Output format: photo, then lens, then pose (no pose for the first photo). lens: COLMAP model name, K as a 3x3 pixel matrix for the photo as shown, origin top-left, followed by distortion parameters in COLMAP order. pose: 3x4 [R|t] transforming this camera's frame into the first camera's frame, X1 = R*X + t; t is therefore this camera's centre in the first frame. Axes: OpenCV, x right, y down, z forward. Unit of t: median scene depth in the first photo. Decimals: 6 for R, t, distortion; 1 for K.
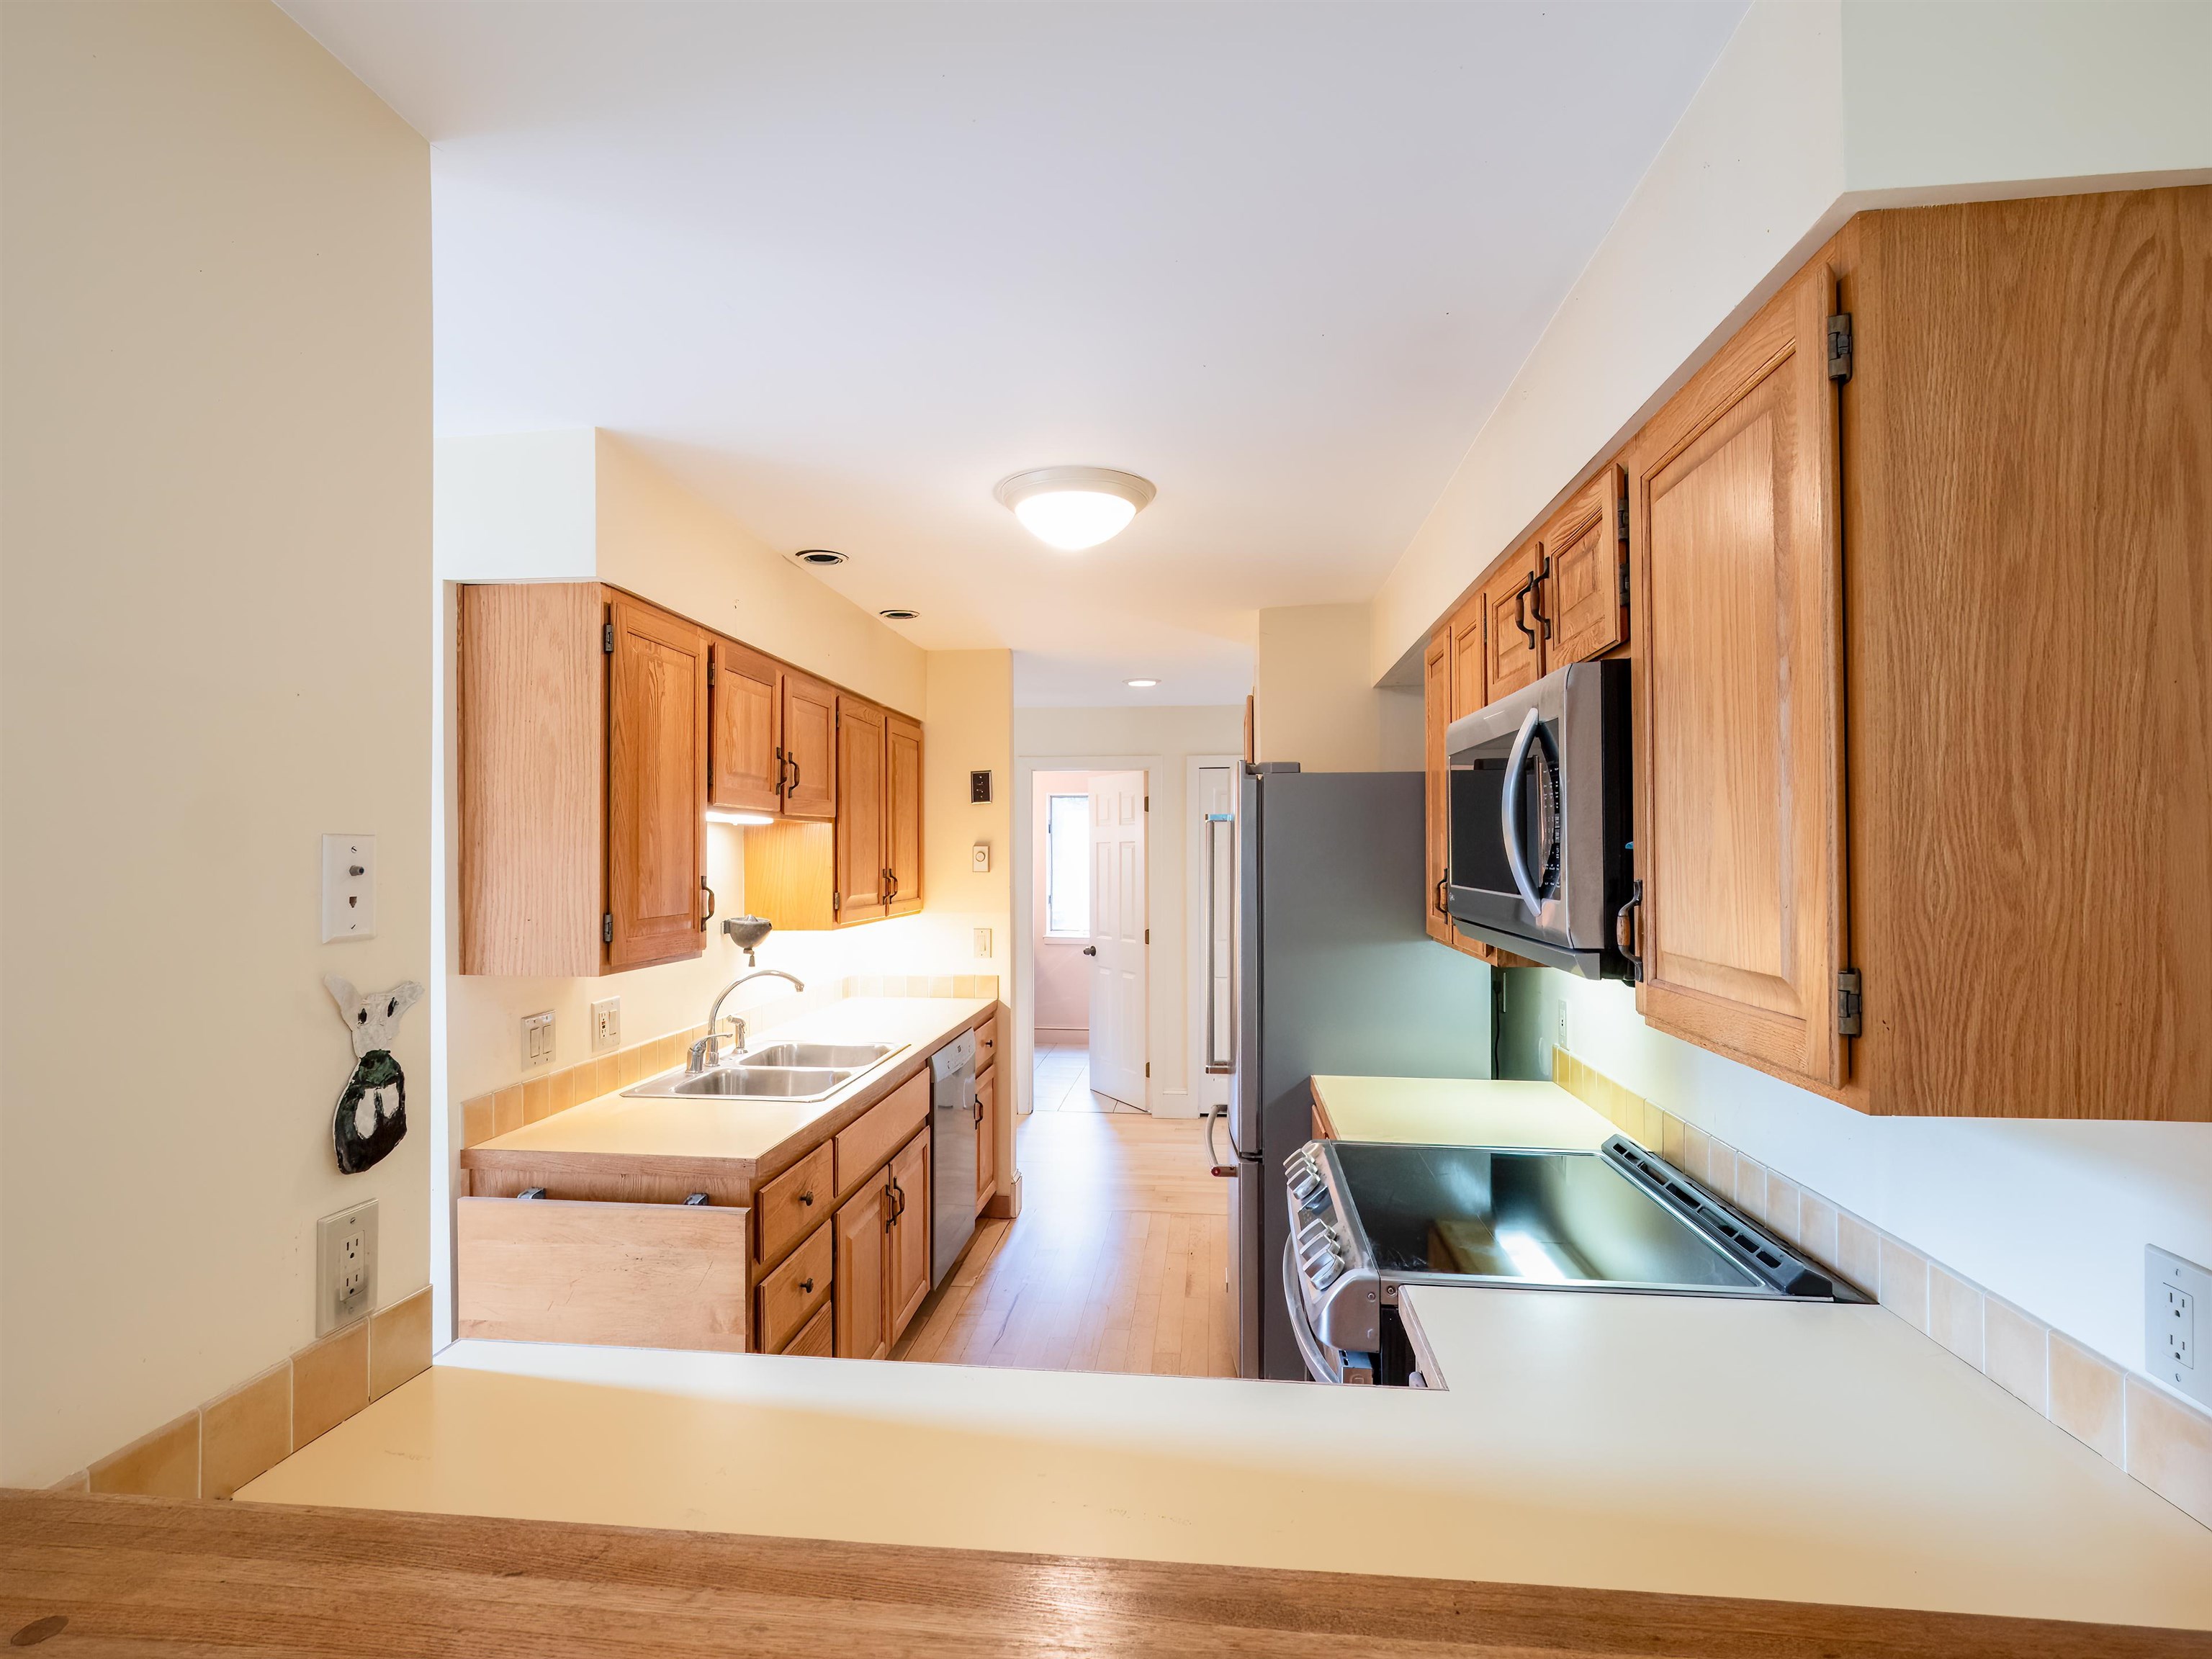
lens RADIAL K [[1125.0, 0, 1104.3], [0, 1125.0, 842.5], [0, 0, 1]] dist [0.000163, -0.000010]
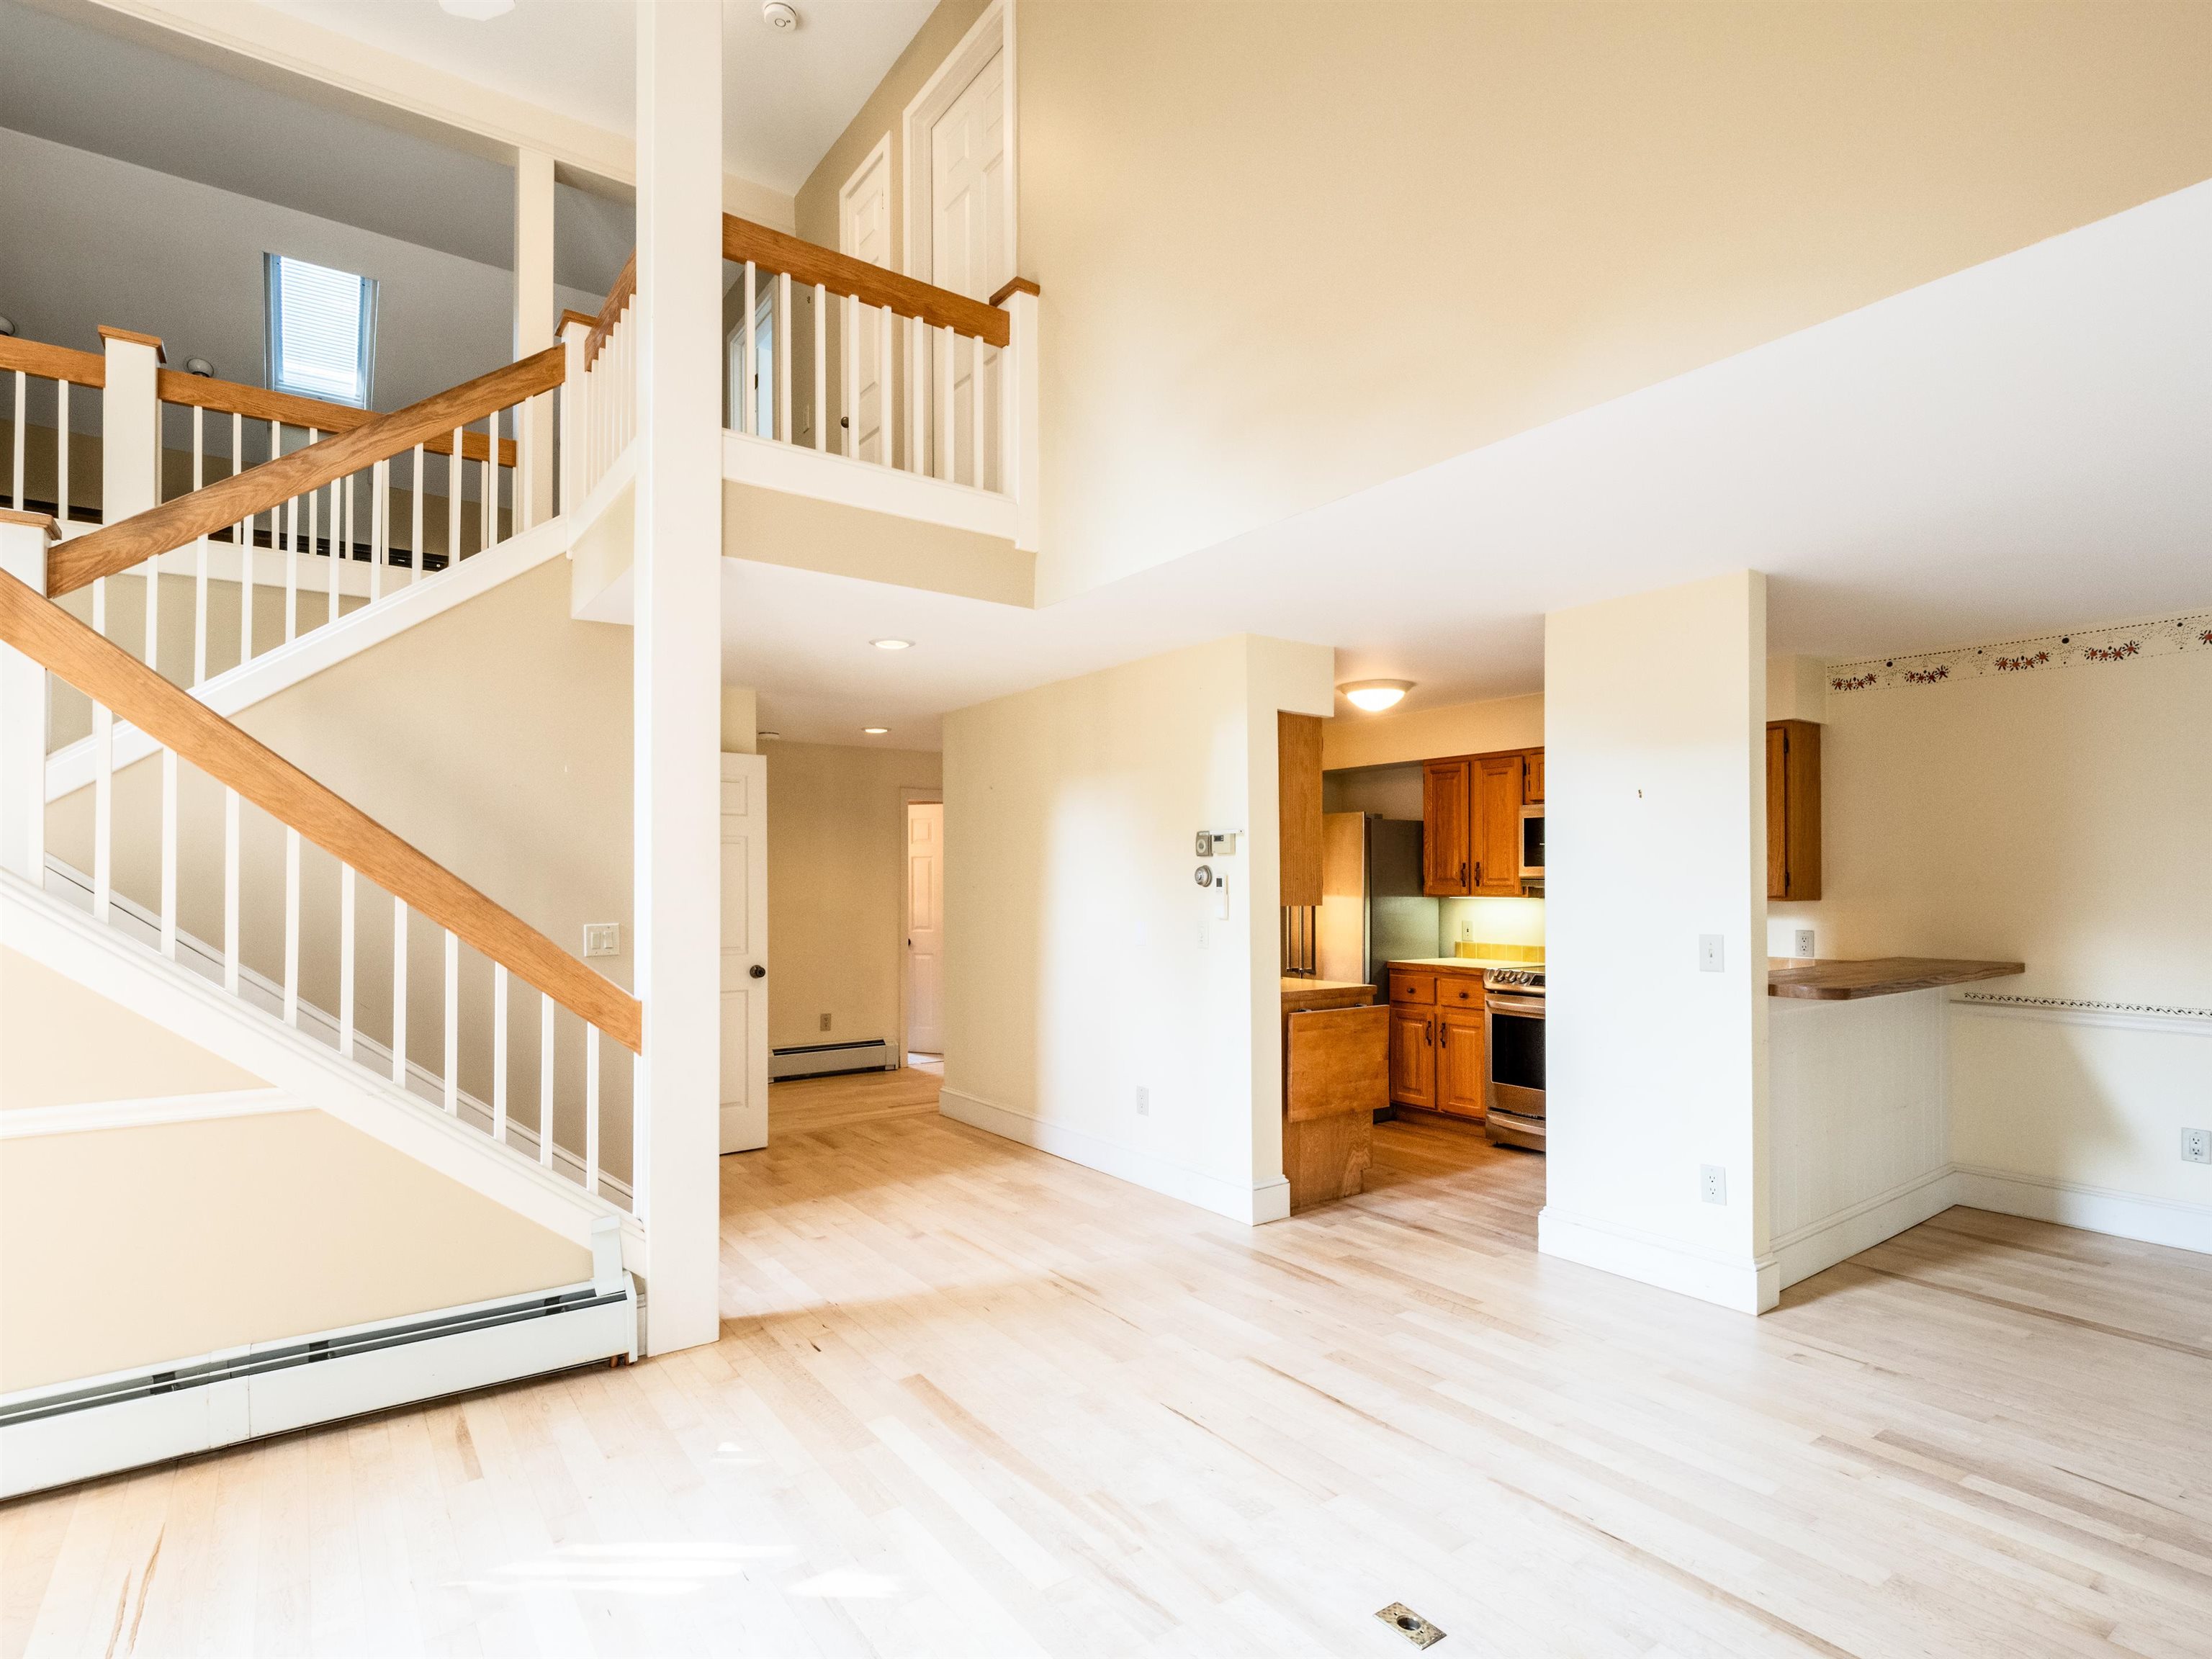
lens RADIAL K [[1125.0, 0, 1104.3], [0, 1125.0, 842.5], [0, 0, 1]] dist [0.000163, -0.000010]
pose [[0.739700, 0.014203, 0.672787, -2.151330], [-0.012795, 0.999893, -0.007041, 0.022114], [-0.672815, -0.003400, 0.739803, -0.280994]]
